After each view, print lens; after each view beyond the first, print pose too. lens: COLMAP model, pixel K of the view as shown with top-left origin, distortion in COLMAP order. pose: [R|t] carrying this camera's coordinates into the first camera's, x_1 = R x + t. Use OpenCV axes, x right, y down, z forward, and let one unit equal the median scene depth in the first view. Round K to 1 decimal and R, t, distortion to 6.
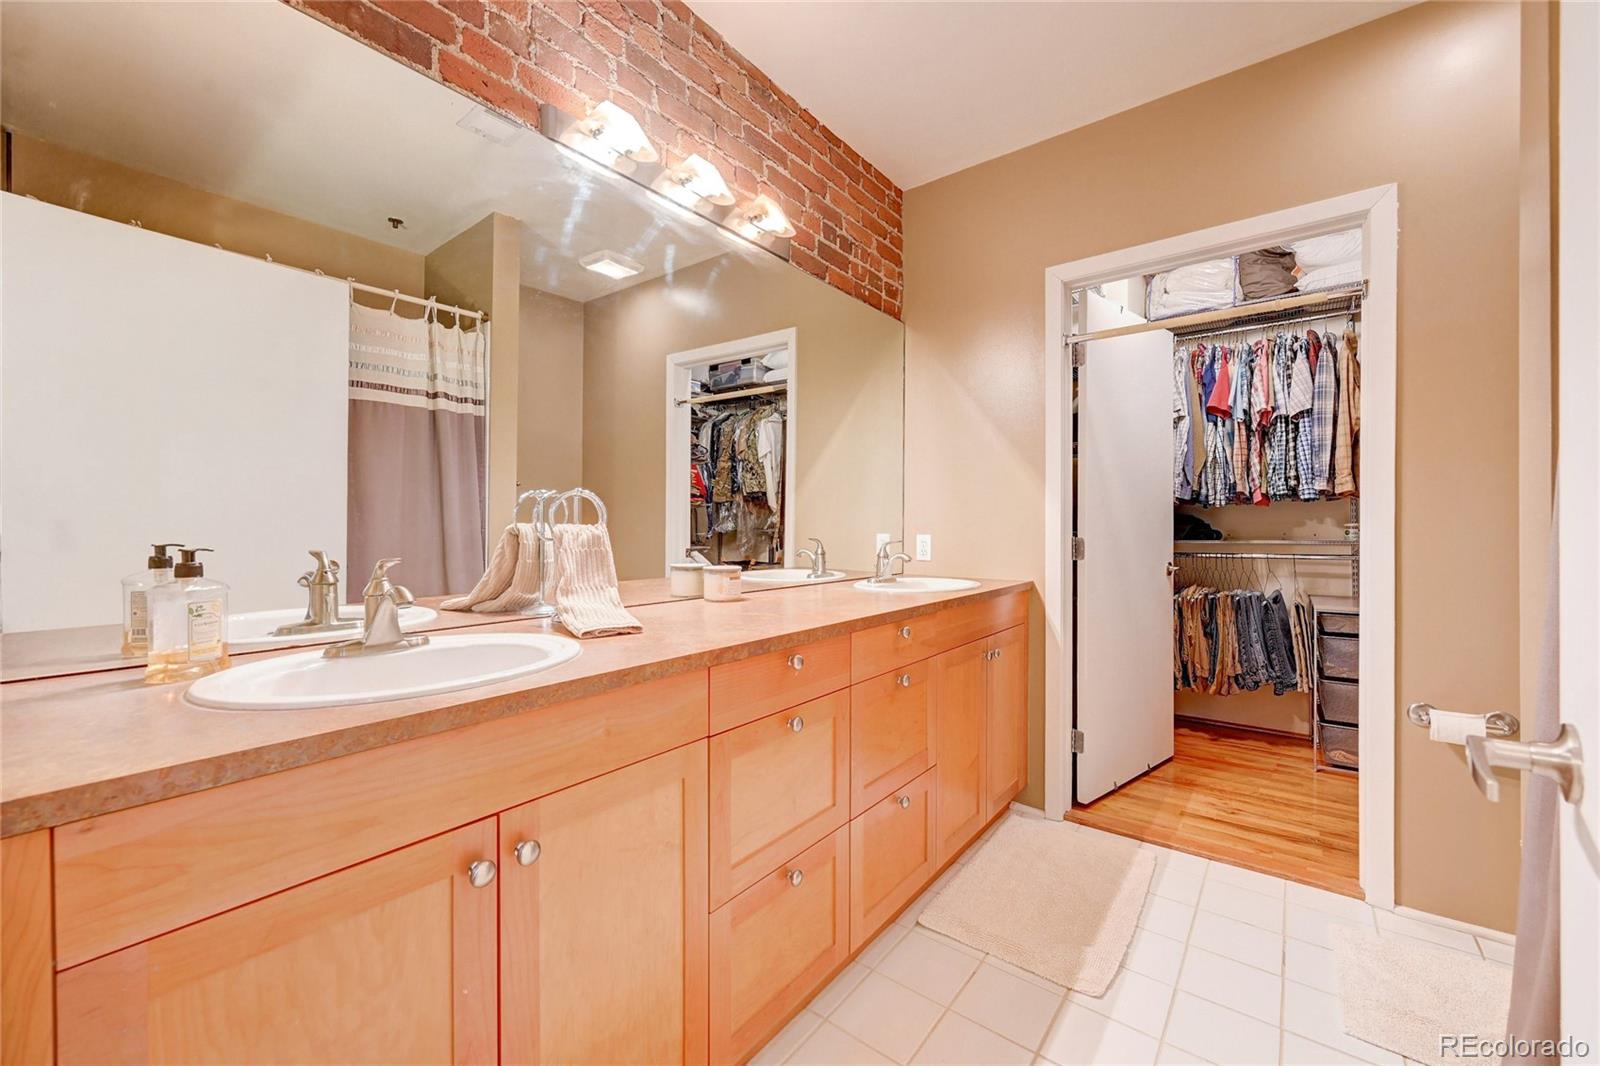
lens RADIAL K [[649.7, 0, 800.0], [0, 649.7, 533.0], [0, 0, 1]] dist [-0.001627, -0.000098]
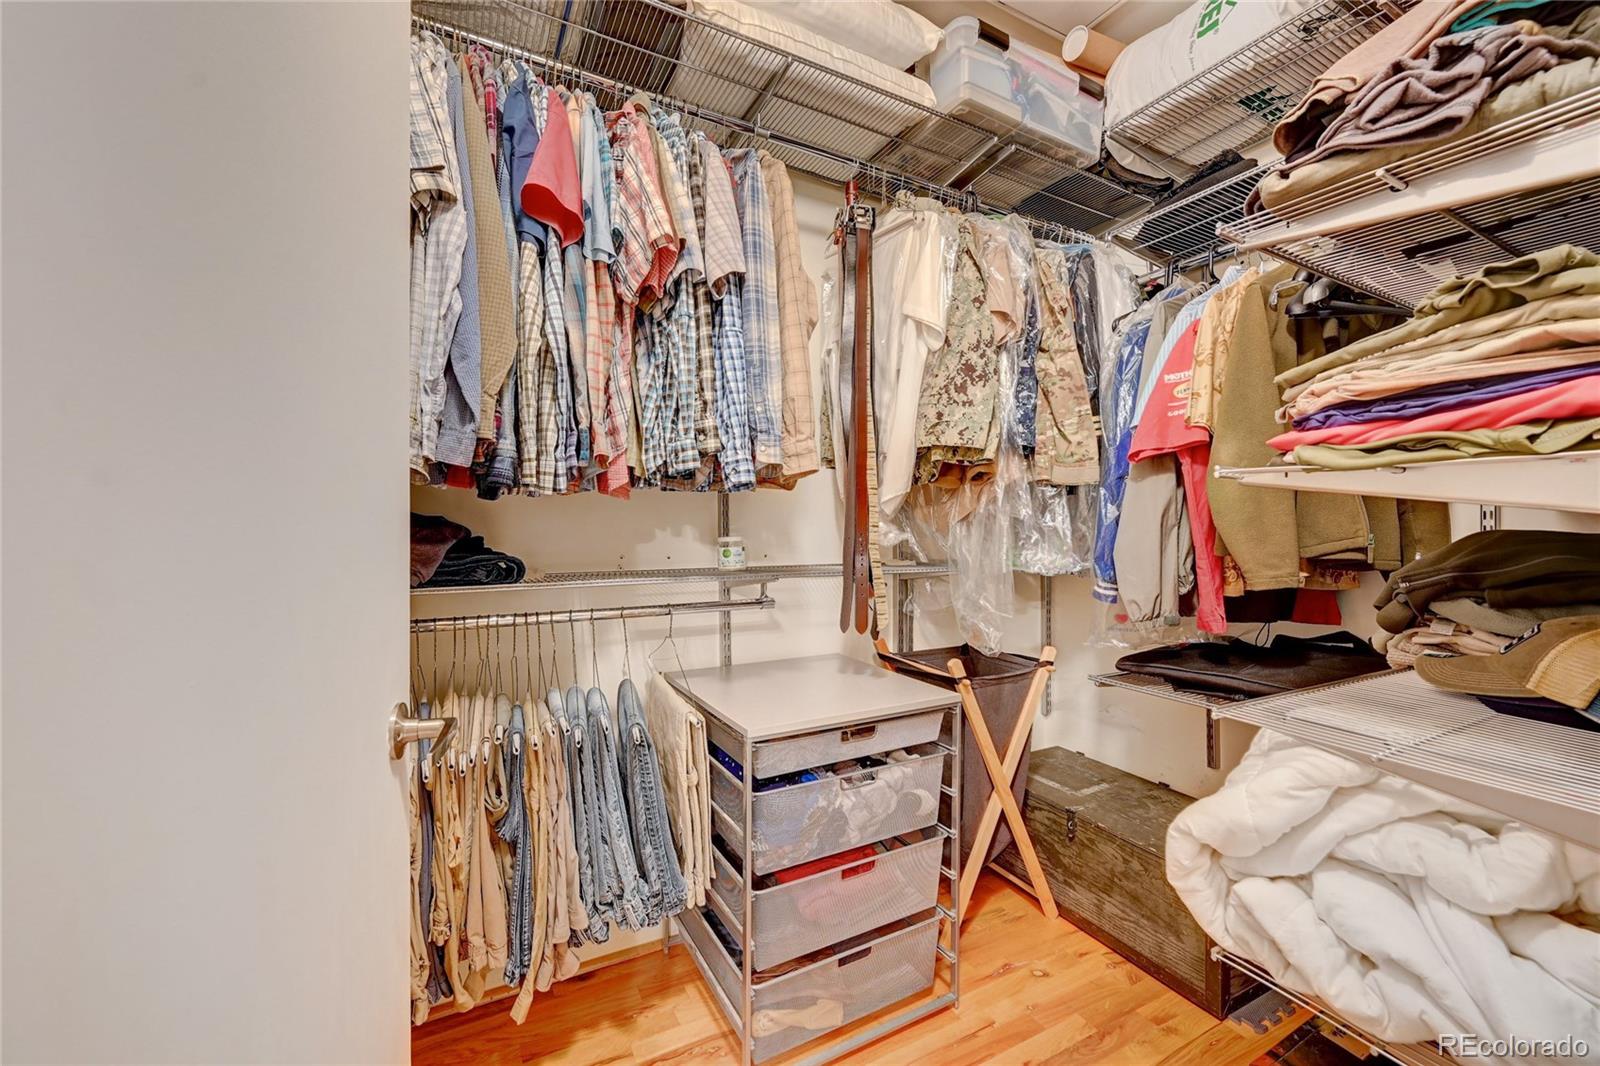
lens RADIAL K [[628.6, 0, 805.2], [0, 628.6, 526.4], [0, 0, 1]] dist [-0.000619, -0.000024]
pose [[0.389320, 0.000866, 0.921102, 0.388294], [0.003817, 0.999989, -0.002554, -0.021996], [-0.921095, 0.004510, 0.389312, 0.741404]]
